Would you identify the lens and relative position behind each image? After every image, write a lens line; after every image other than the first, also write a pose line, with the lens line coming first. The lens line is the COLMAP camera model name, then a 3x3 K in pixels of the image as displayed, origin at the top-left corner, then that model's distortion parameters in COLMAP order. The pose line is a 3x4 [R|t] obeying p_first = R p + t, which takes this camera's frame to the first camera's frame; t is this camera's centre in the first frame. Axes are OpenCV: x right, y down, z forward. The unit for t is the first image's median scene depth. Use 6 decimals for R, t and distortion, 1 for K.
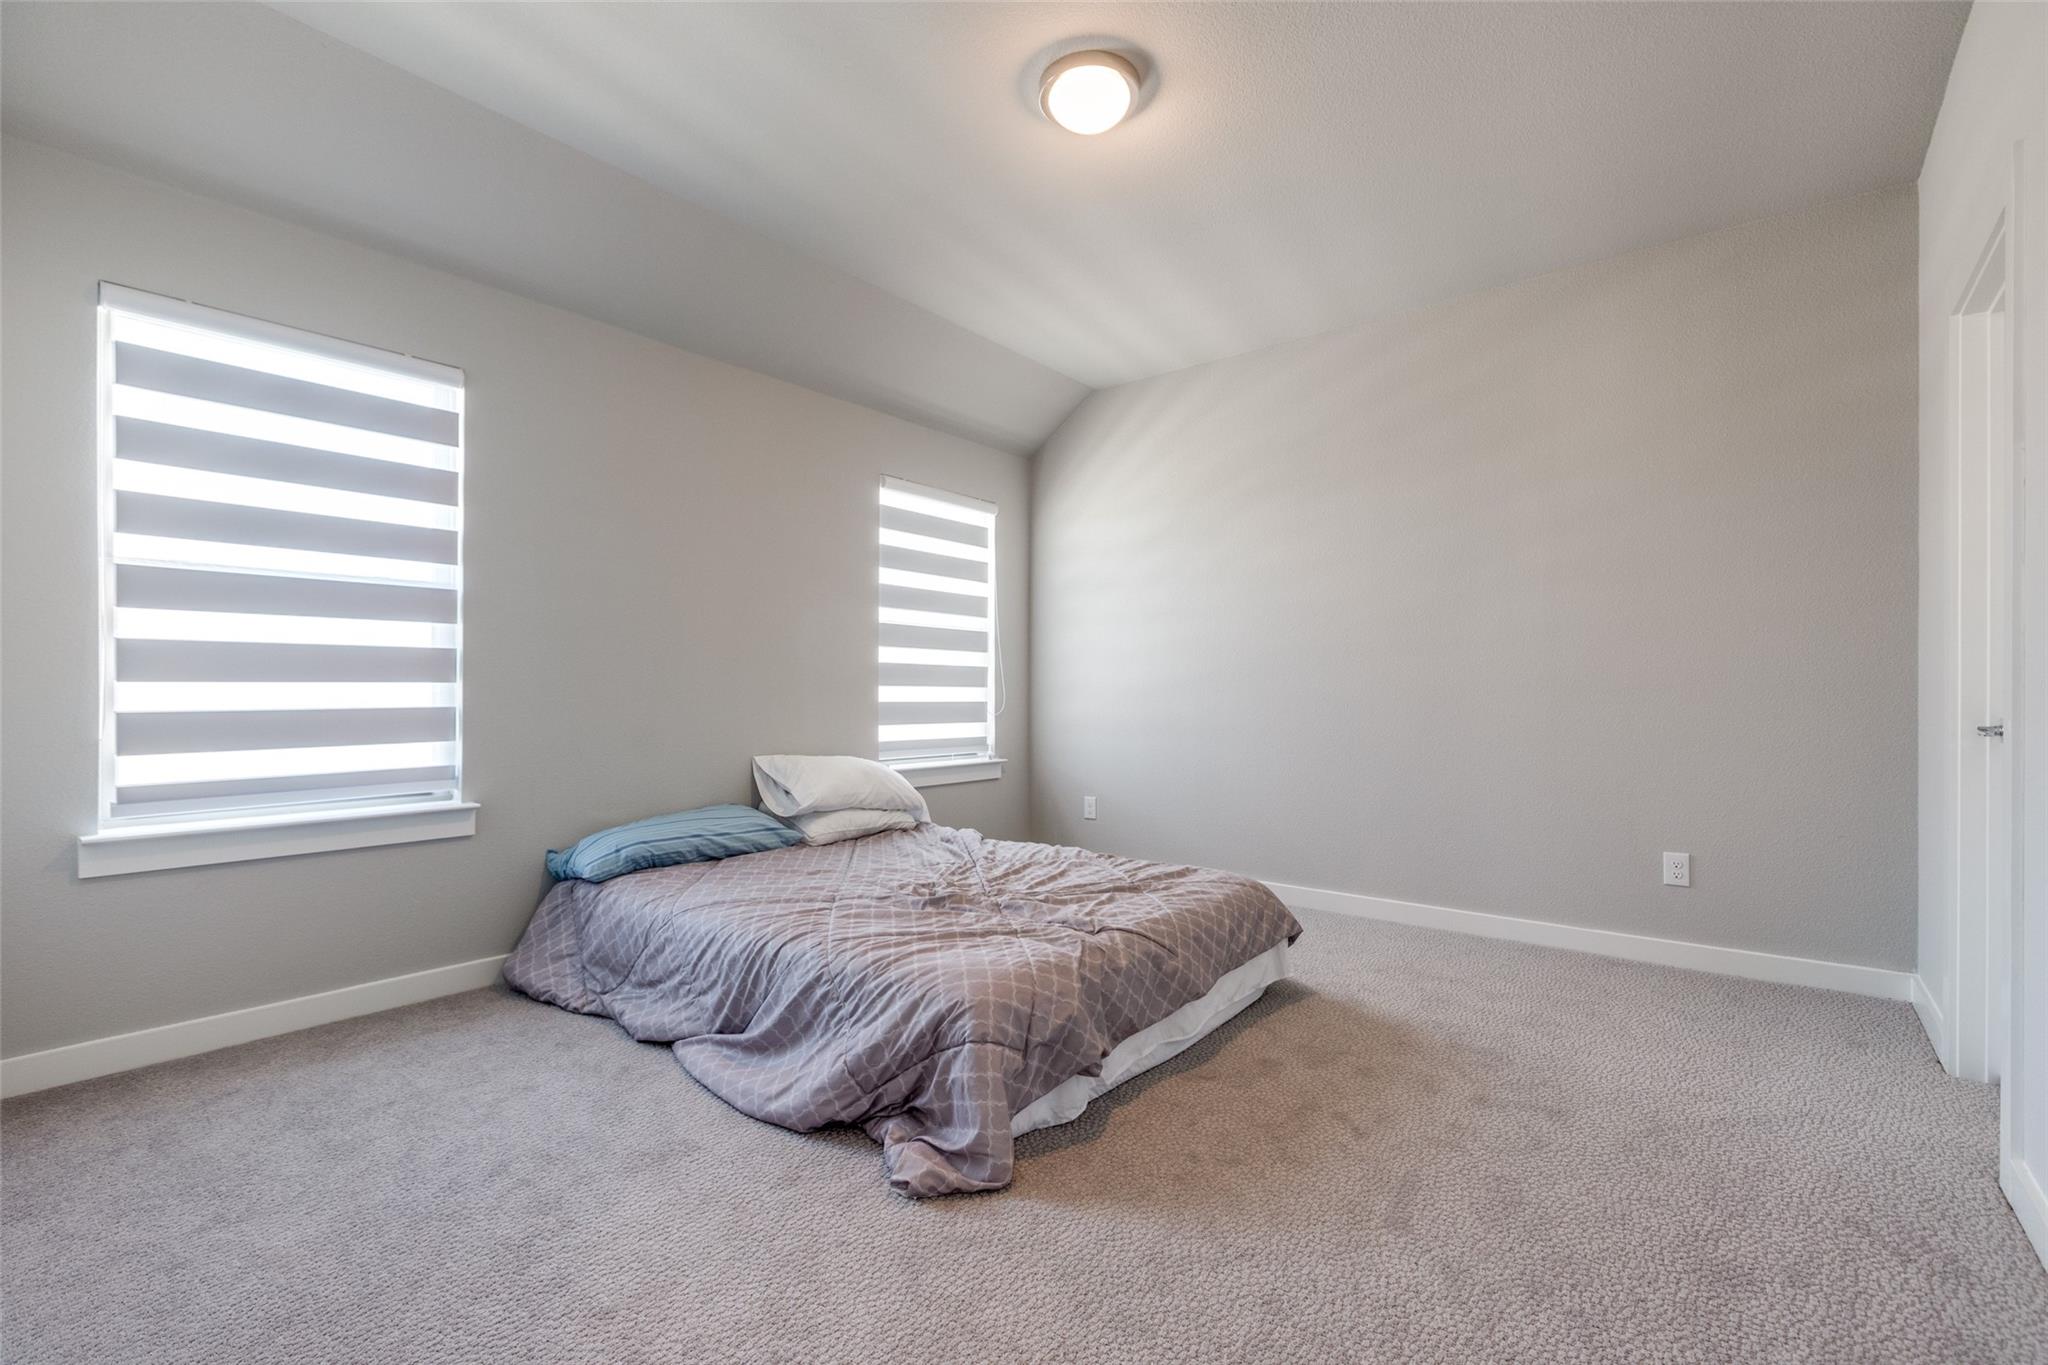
lens RADIAL K [[908.7, 0, 1017.0], [0, 908.7, 690.8], [0, 0, 1]] dist [0.008672, 0.000690]
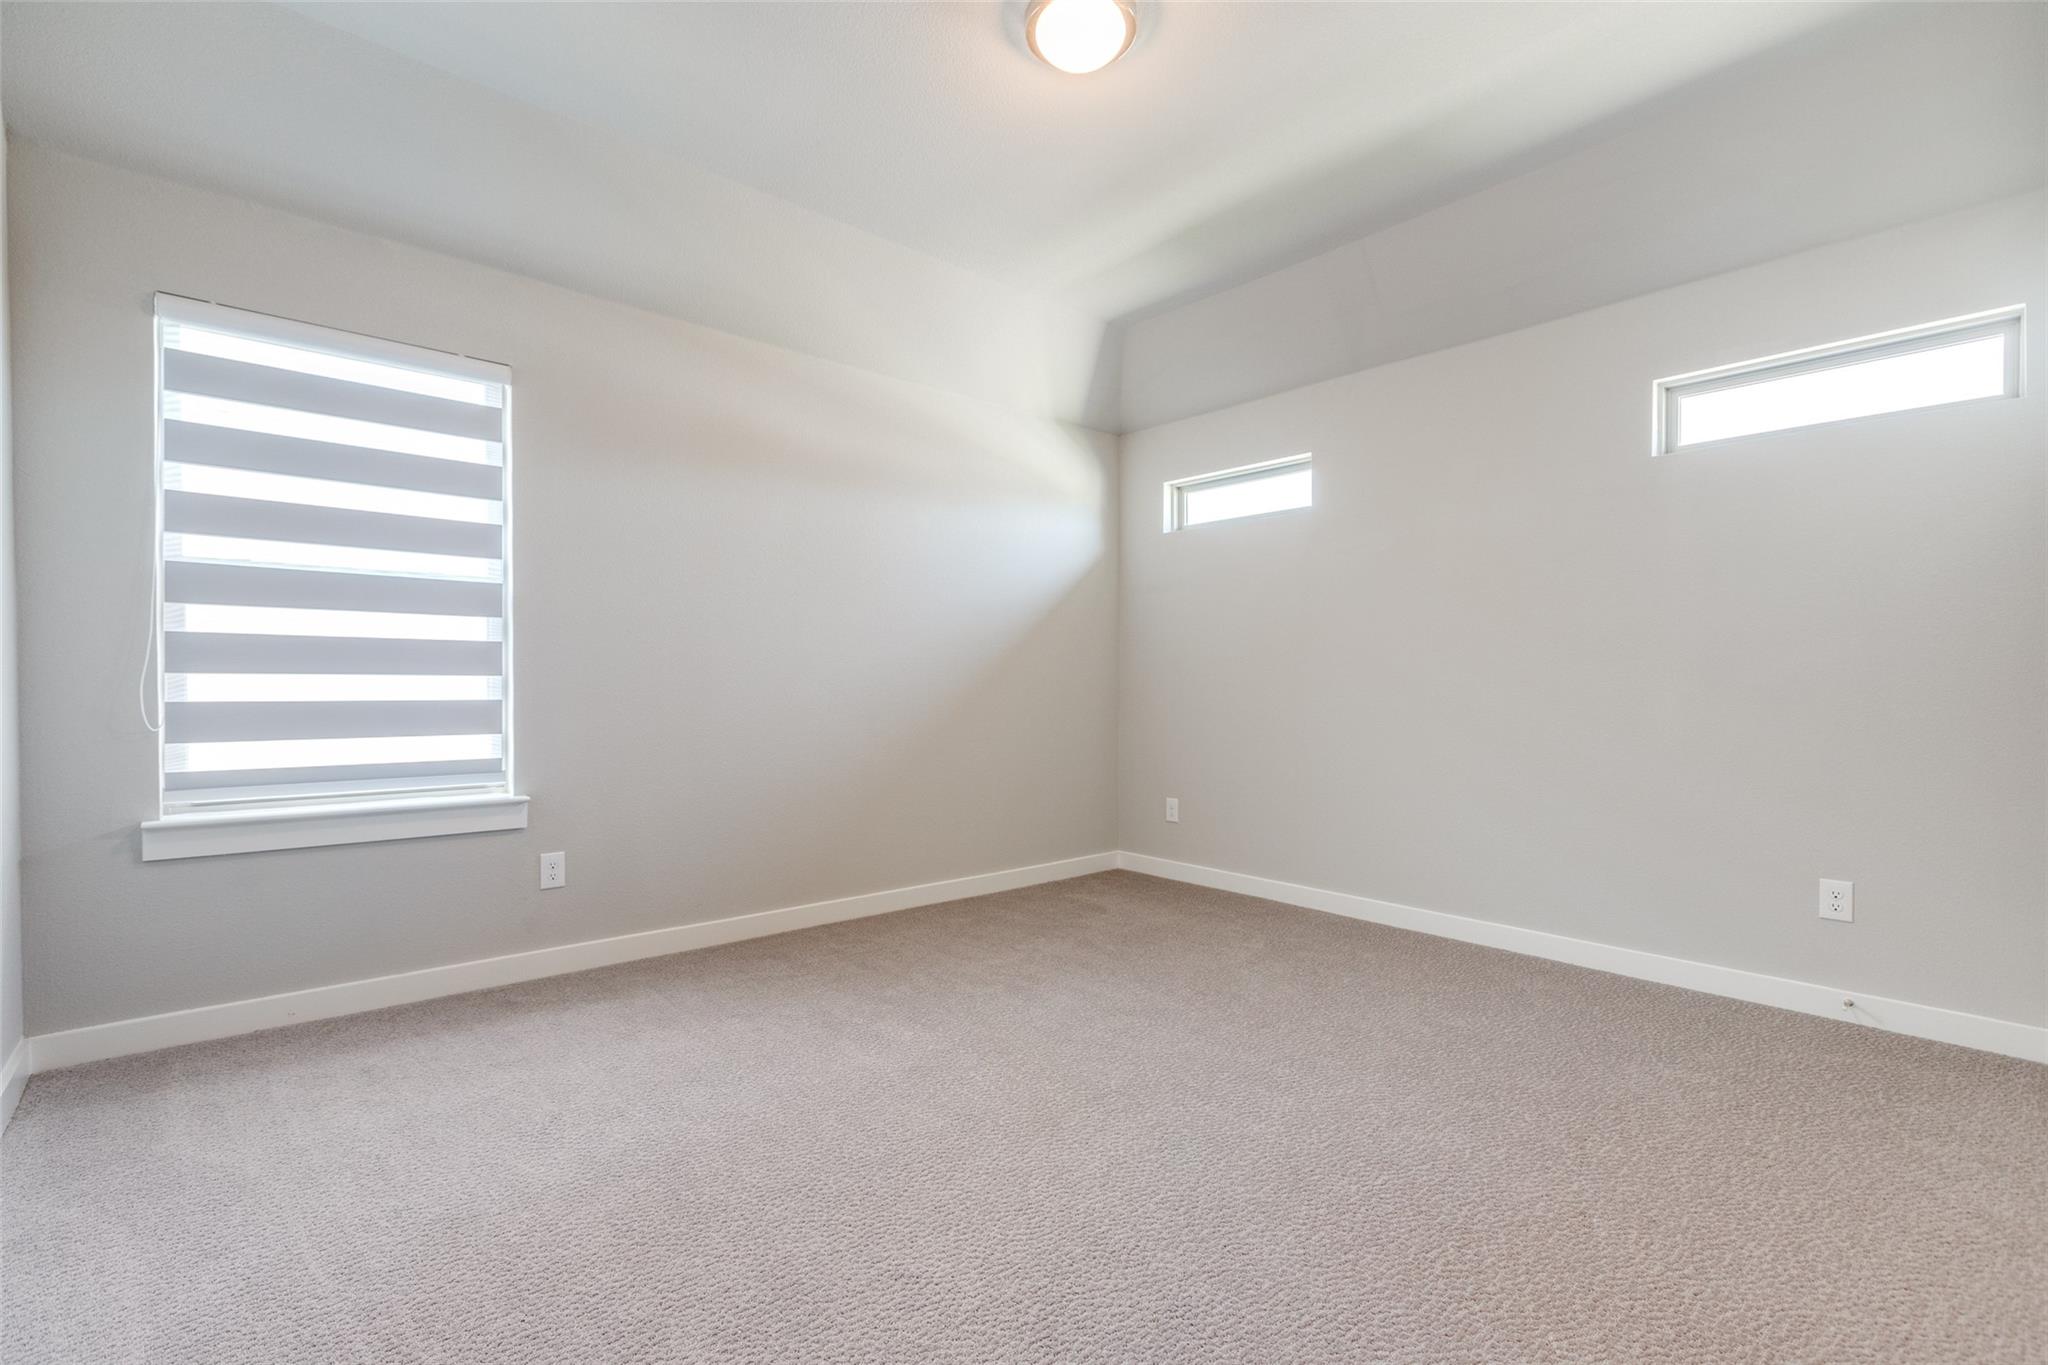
lens RADIAL K [[898.6, 0, 1020.6], [0, 898.6, 676.5], [0, 0, 1]] dist [-0.024709, 0.000000]
pose [[0.991371, 0.001486, -0.131080, 0.090962], [-0.002941, 0.999936, -0.010901, 0.000445], [0.131055, 0.011192, 0.991312, 0.110182]]
